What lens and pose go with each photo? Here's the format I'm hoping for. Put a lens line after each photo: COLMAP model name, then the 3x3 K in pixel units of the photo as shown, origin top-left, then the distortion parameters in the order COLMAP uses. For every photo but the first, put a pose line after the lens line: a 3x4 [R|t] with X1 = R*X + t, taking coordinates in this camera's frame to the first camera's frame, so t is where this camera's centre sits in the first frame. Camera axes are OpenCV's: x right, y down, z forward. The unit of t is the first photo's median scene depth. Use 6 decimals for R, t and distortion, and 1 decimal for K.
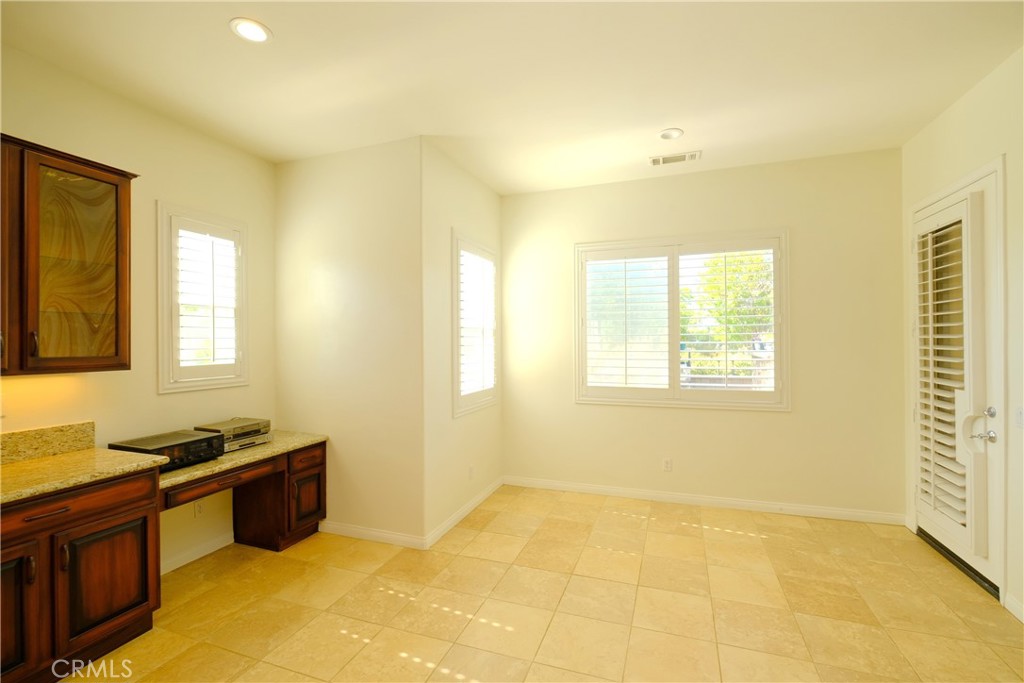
lens RADIAL K [[444.1, 0, 512.0], [0, 444.1, 341.5], [0, 0, 1]] dist [-0.002154, -0.000076]
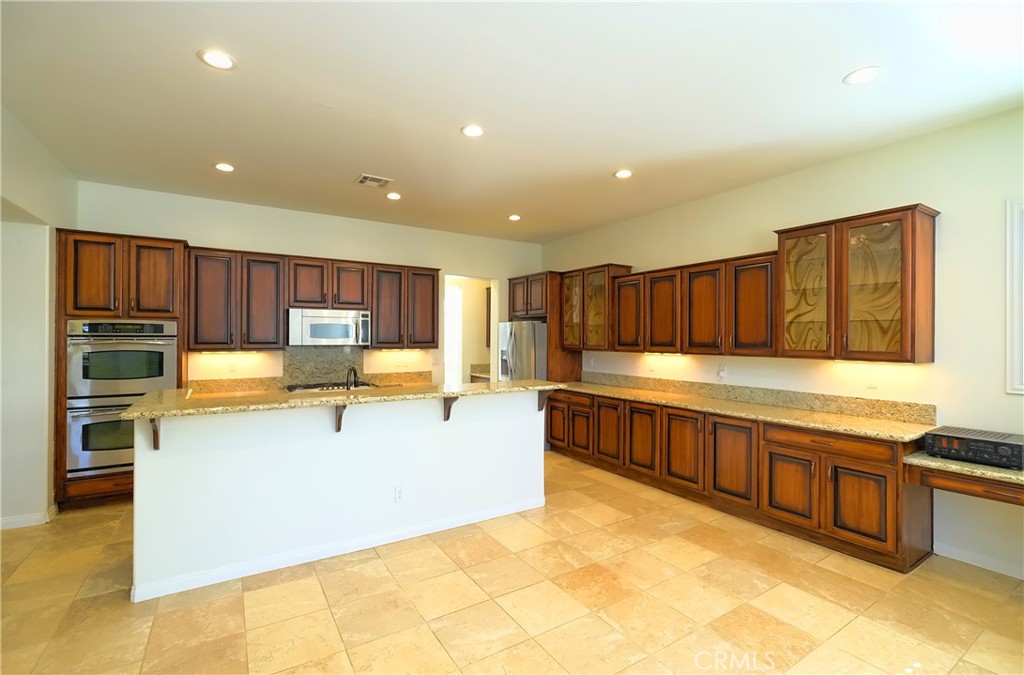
lens RADIAL K [[452.1, 0, 512.0], [0, 452.1, 337.5], [0, 0, 1]] dist [-0.000113, -0.000011]
pose [[-0.614314, 0.005566, -0.789042, 0.881484], [0.006002, 0.999979, 0.002381, -0.019705], [0.789039, -0.003273, -0.614334, 0.955439]]
